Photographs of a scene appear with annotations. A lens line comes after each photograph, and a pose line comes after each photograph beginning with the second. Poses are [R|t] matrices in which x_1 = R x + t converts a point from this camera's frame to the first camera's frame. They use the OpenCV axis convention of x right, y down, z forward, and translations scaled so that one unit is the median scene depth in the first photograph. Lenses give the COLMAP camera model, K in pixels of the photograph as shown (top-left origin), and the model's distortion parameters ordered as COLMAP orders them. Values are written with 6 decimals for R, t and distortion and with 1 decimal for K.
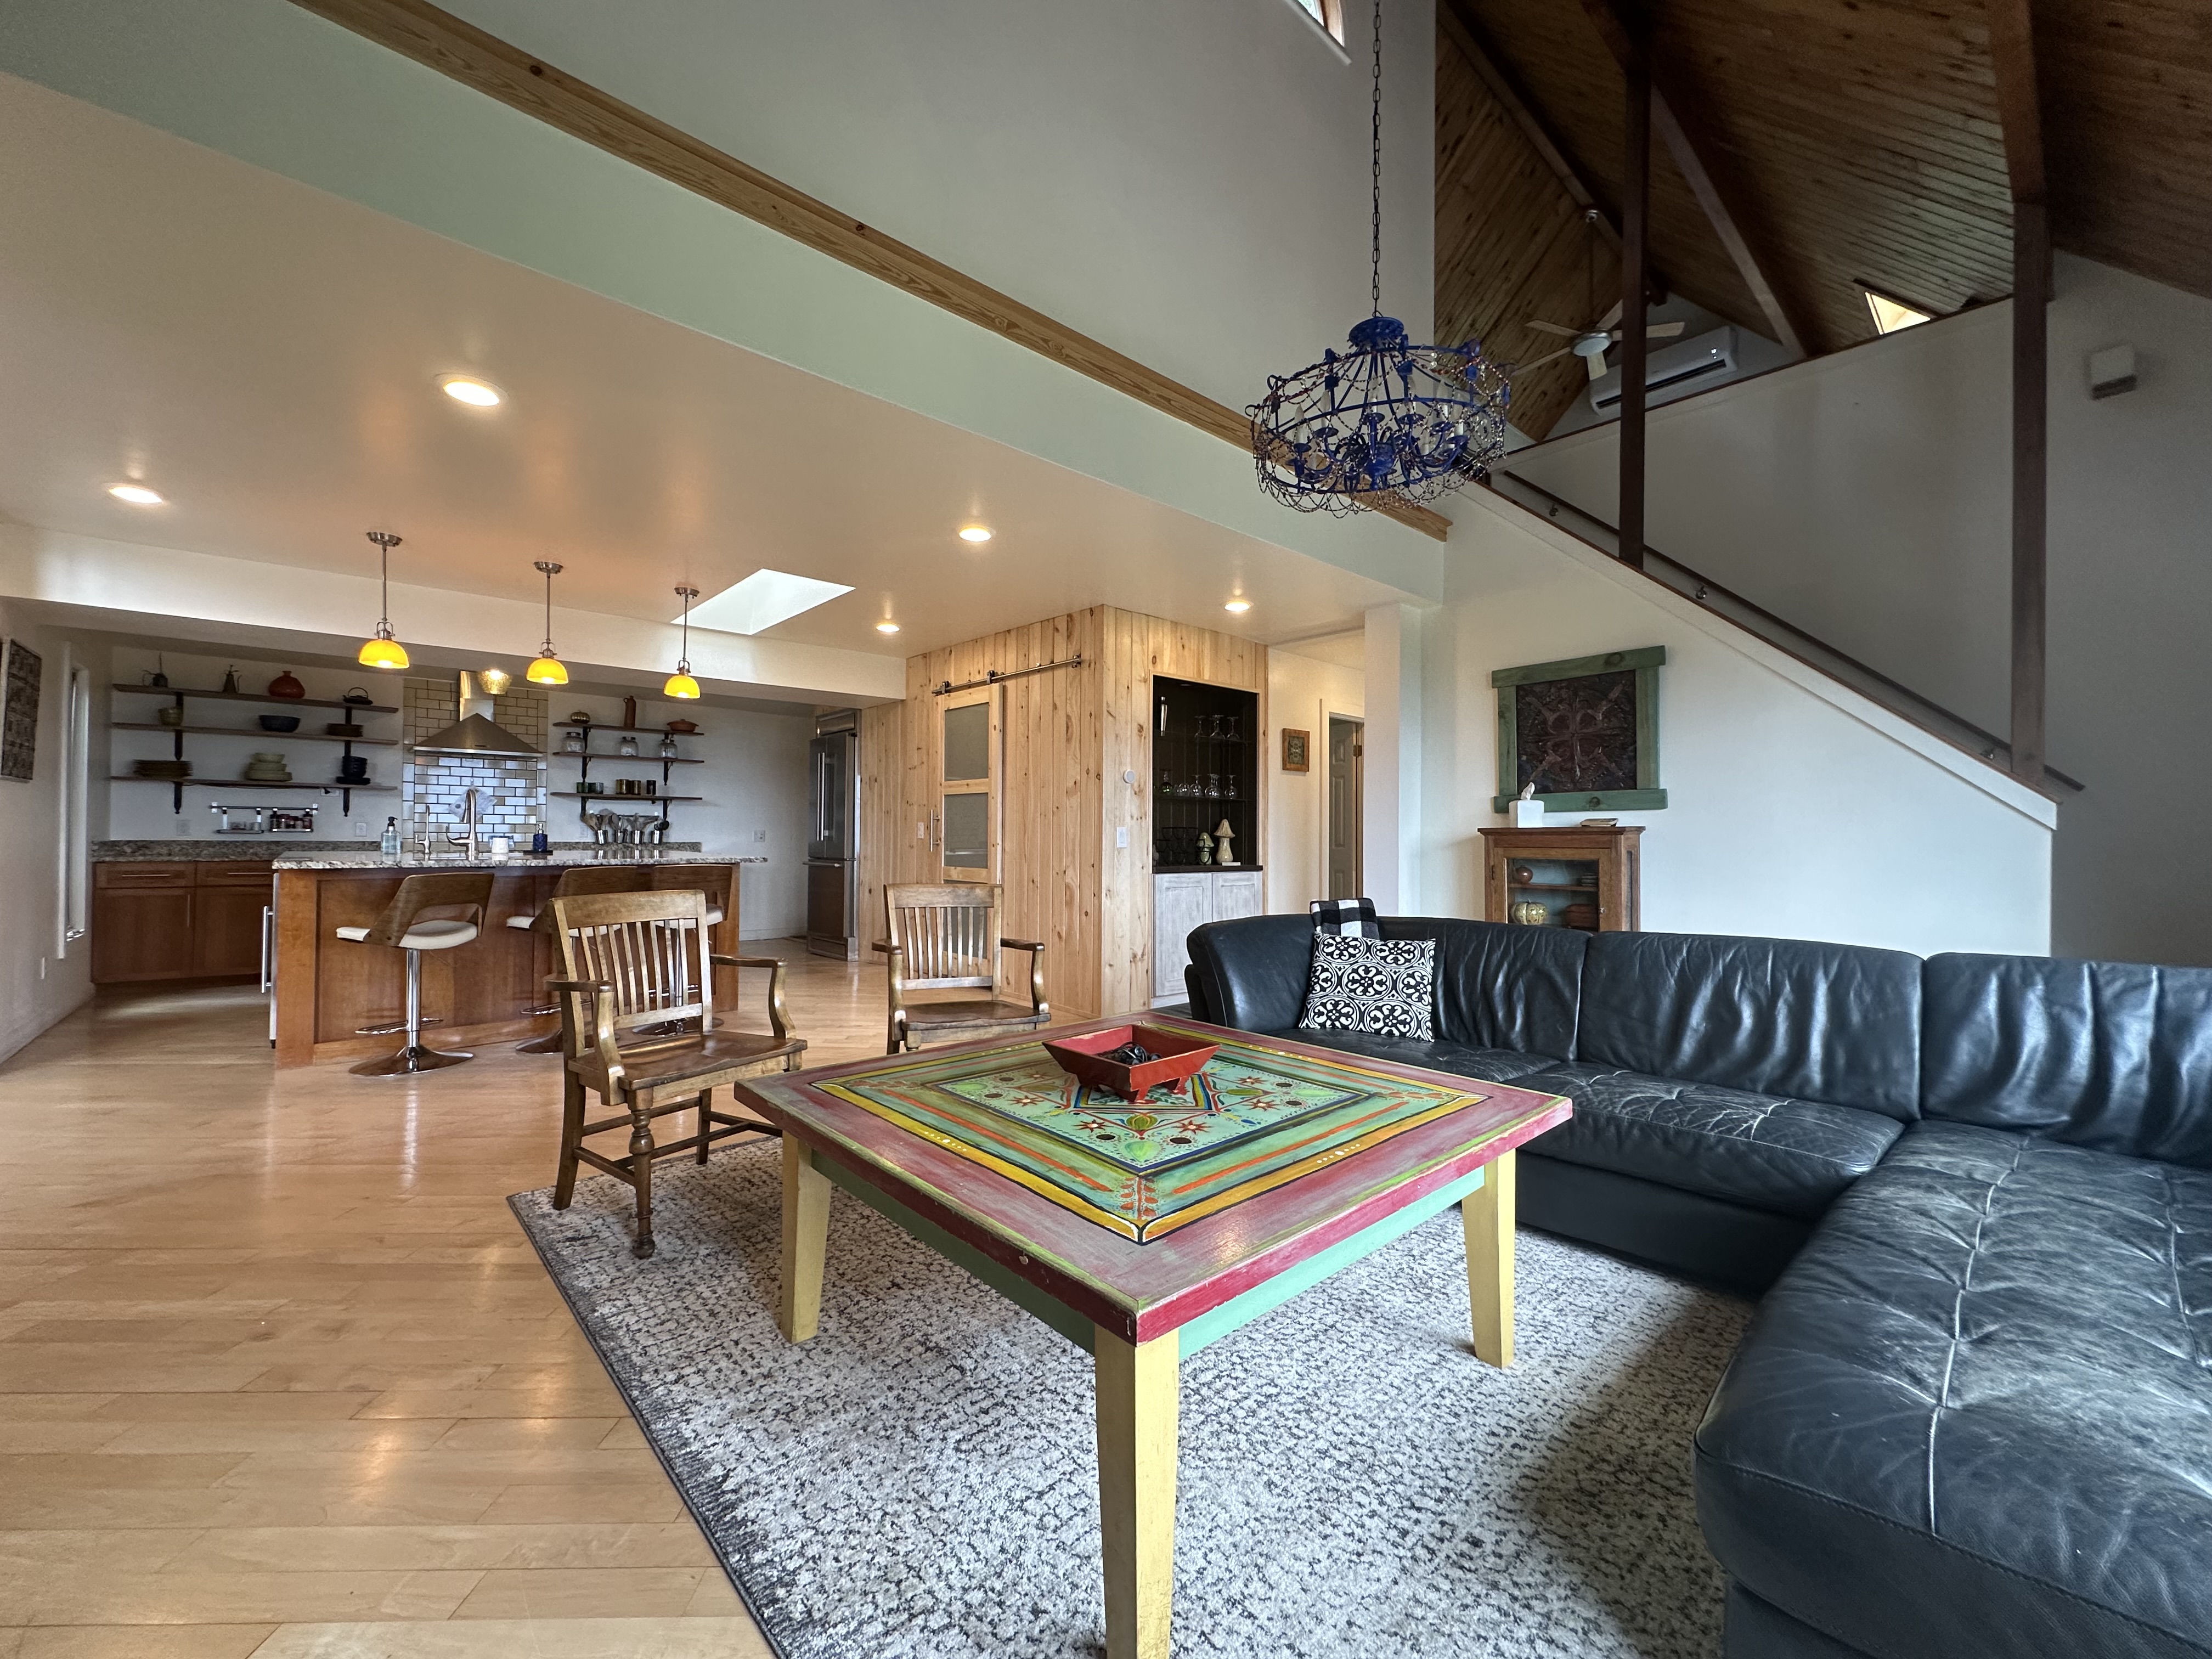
lens RADIAL K [[877.7, 0, 1106.5], [0, 877.7, 831.6], [0, 0, 1]] dist [-0.000983, -0.001184]
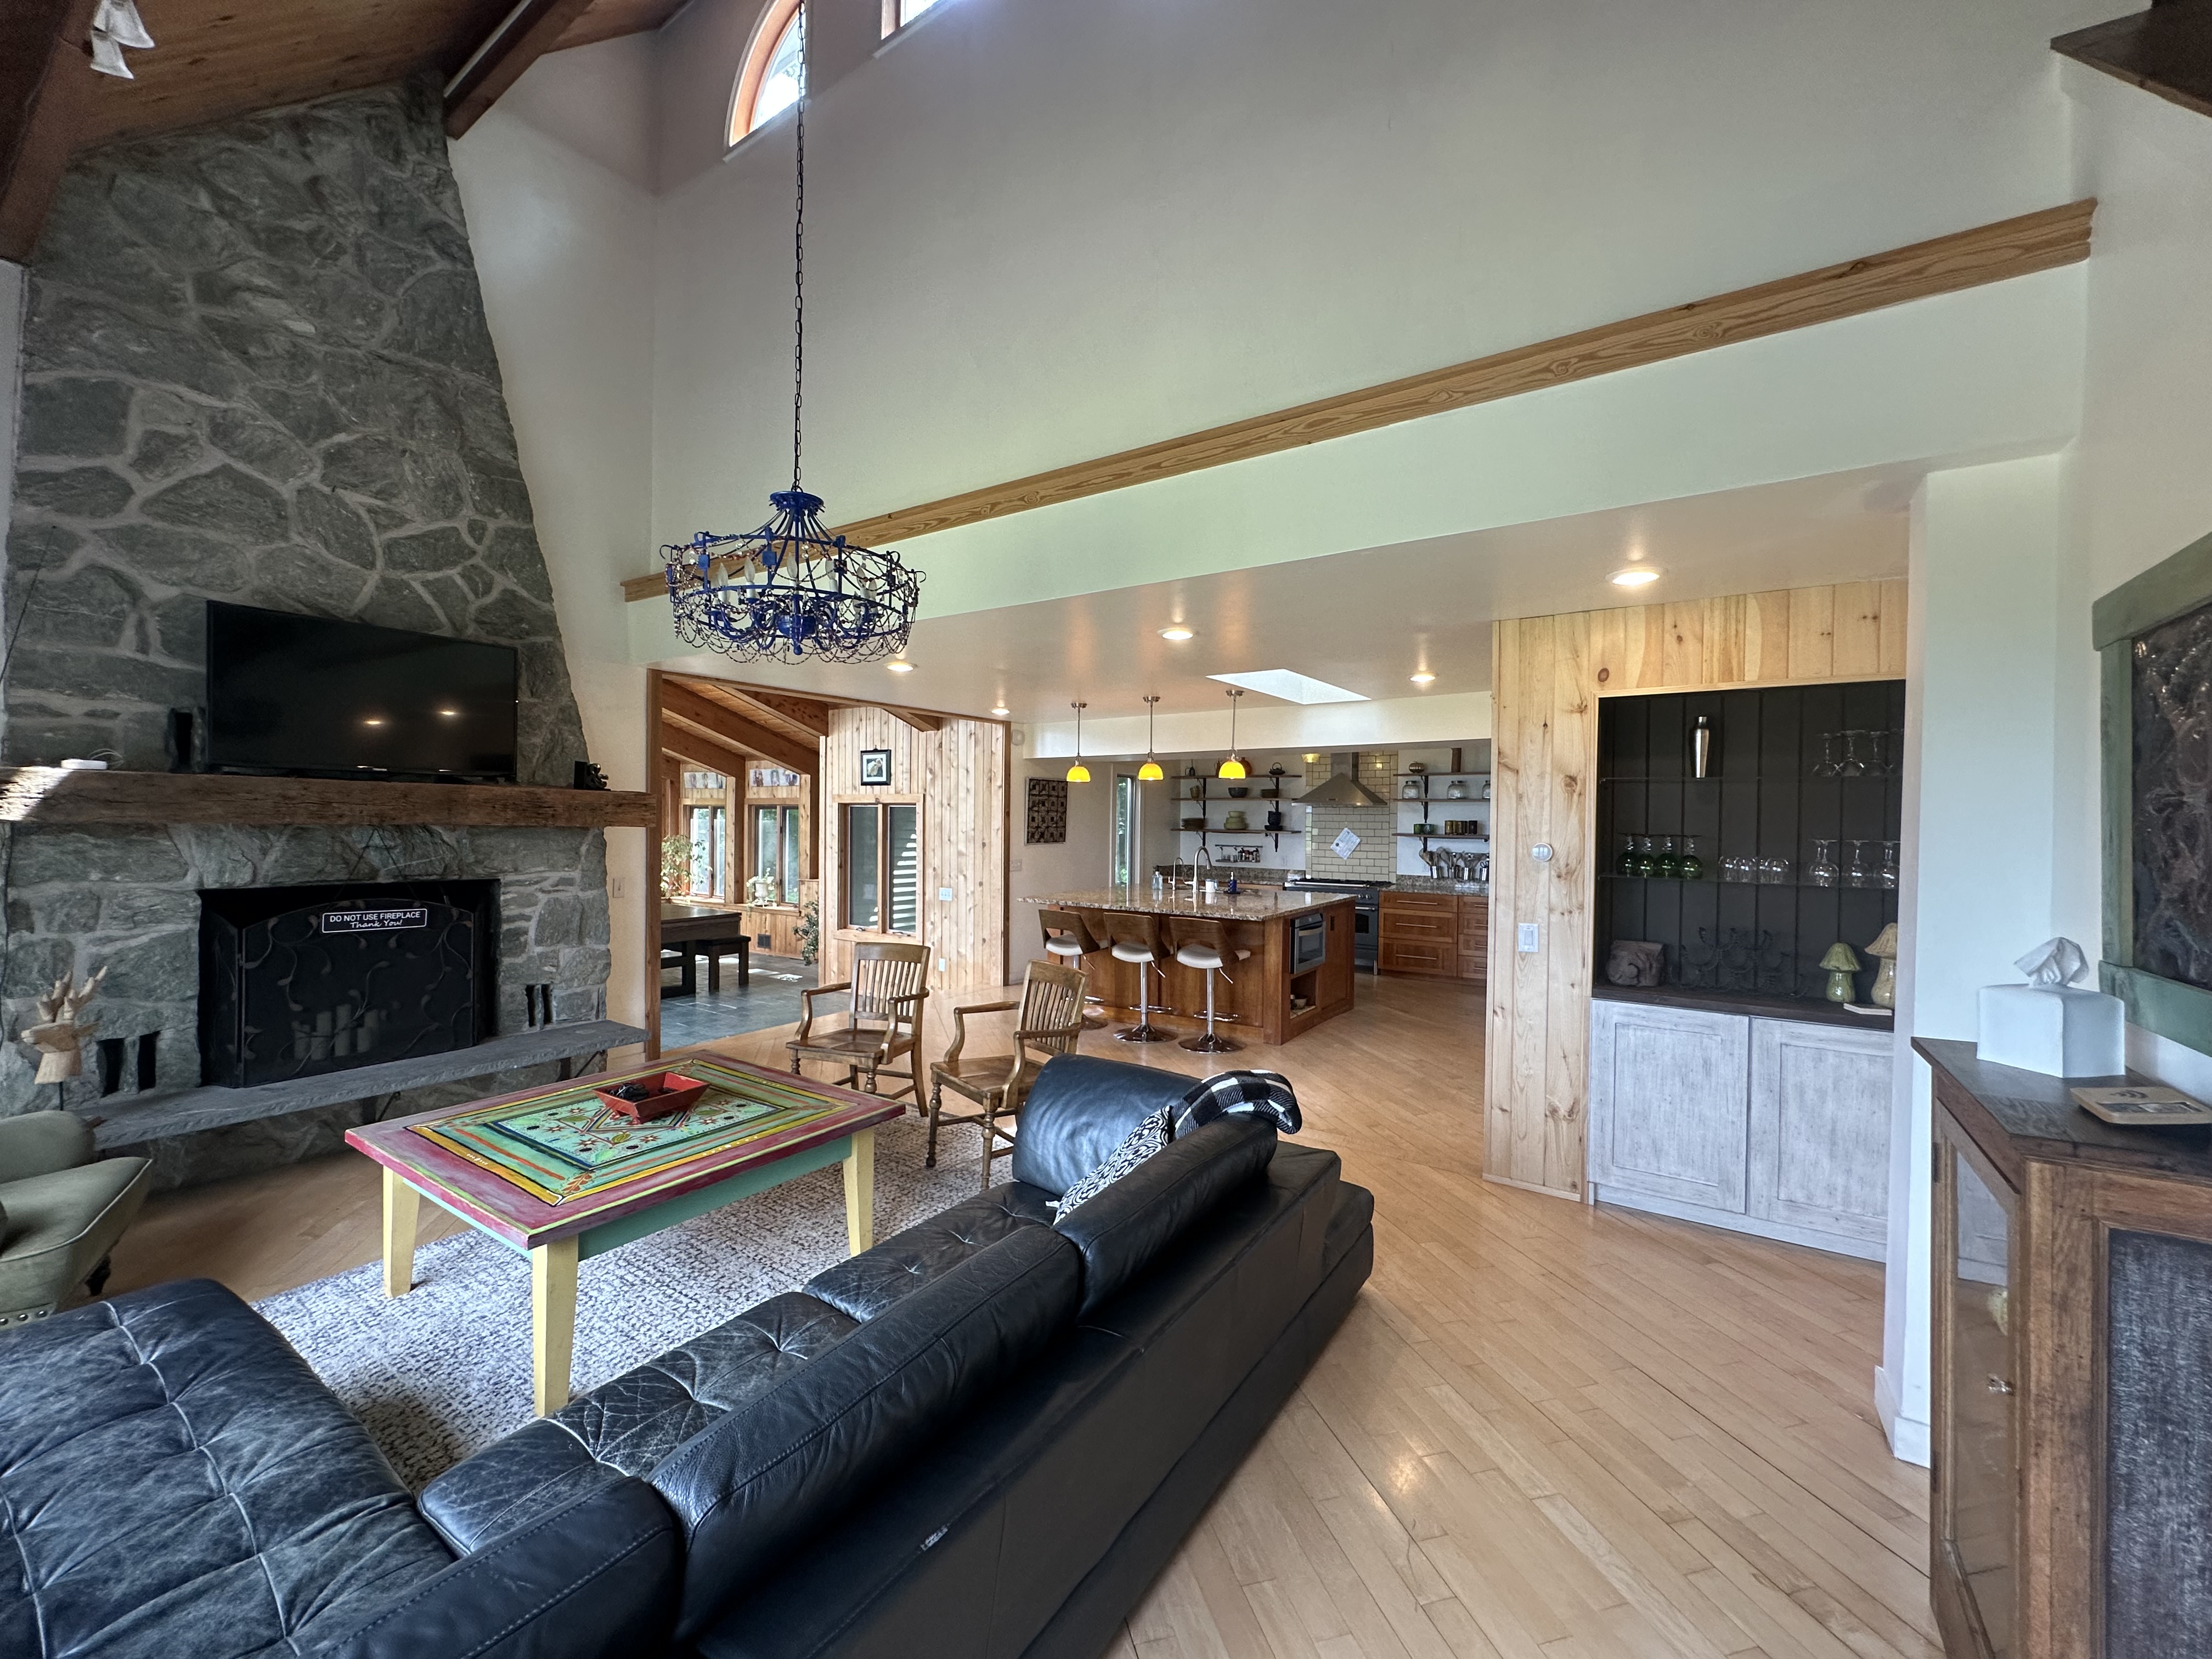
lens RADIAL K [[877.7, 0, 1103.4], [0, 877.7, 830.9], [0, 0, 1]] dist [-0.000983, -0.001184]
pose [[0.246953, 0.009084, -0.968985, 0.602318], [-0.003116, 0.999958, 0.008581, -0.082070], [0.969023, 0.000900, 0.246971, 0.472779]]
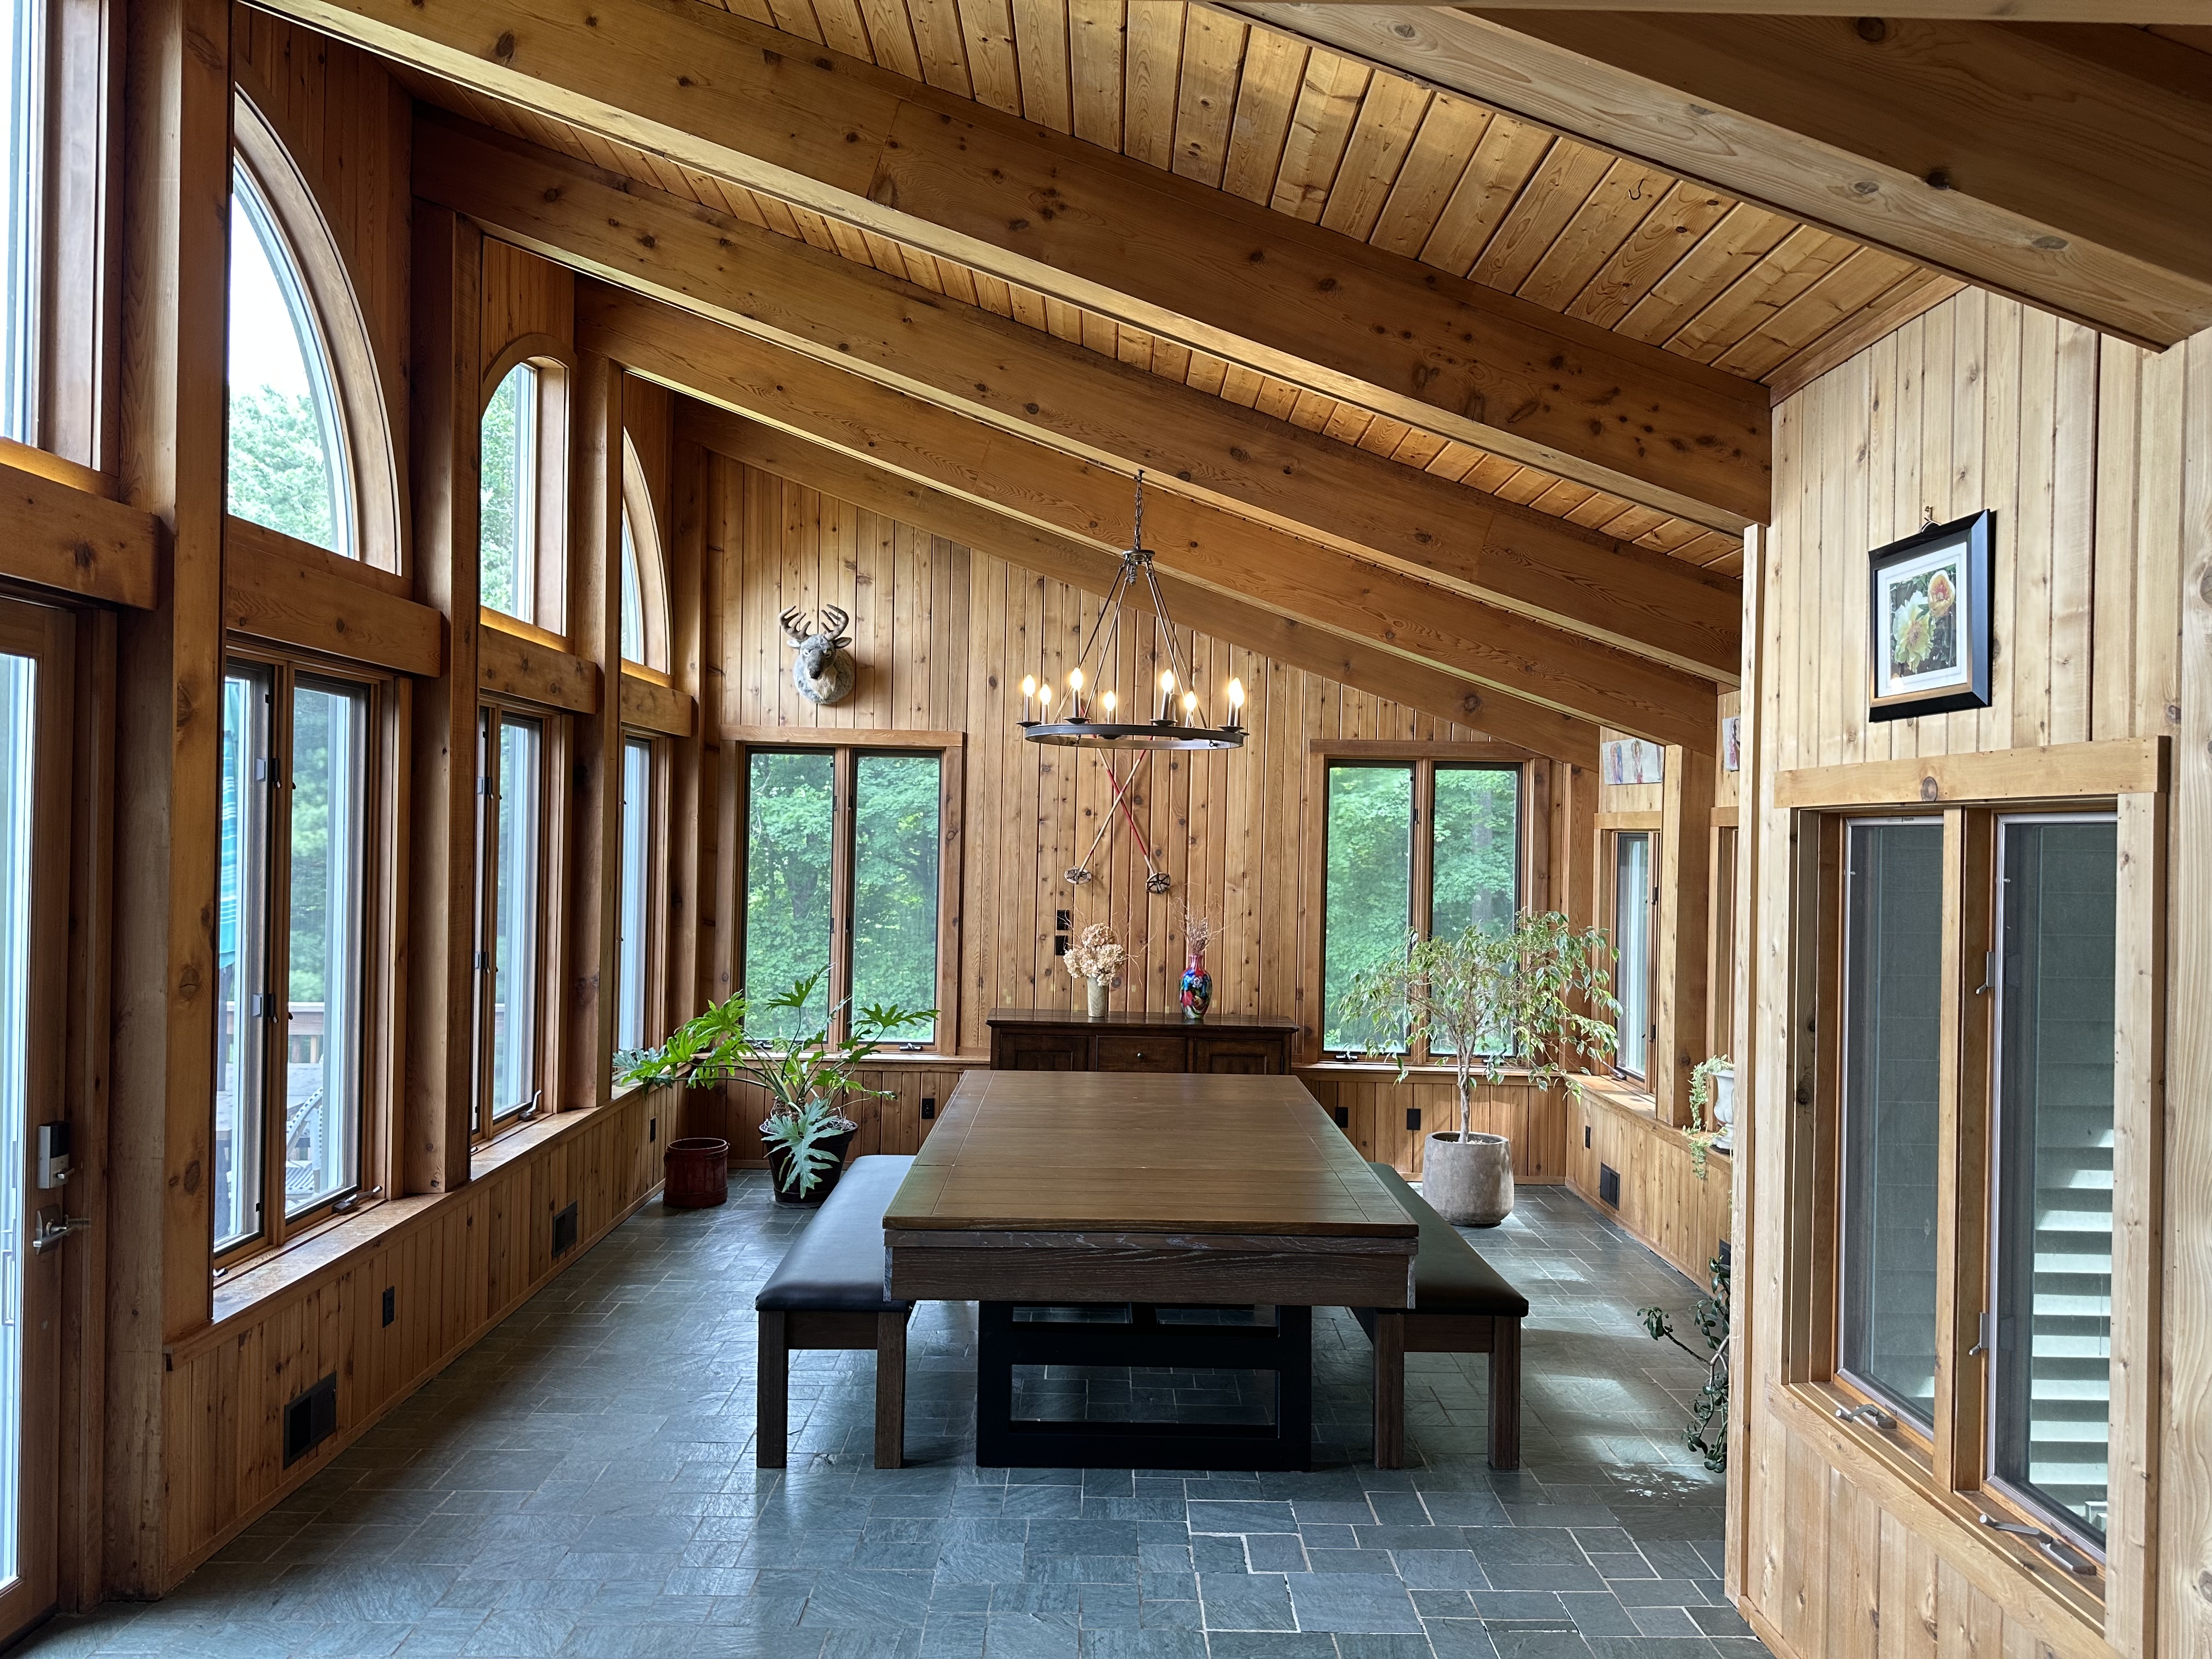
lens RADIAL K [[1561.0, 0, 1092.5], [0, 1561.0, 837.2], [0, 0, 1]] dist [0.043603, -0.027834]
pose [[-0.662241, -0.019866, -0.749028, -0.462339], [-0.019559, 0.999766, -0.009223, -0.095711], [0.749036, 0.008542, -0.662474, 0.618788]]
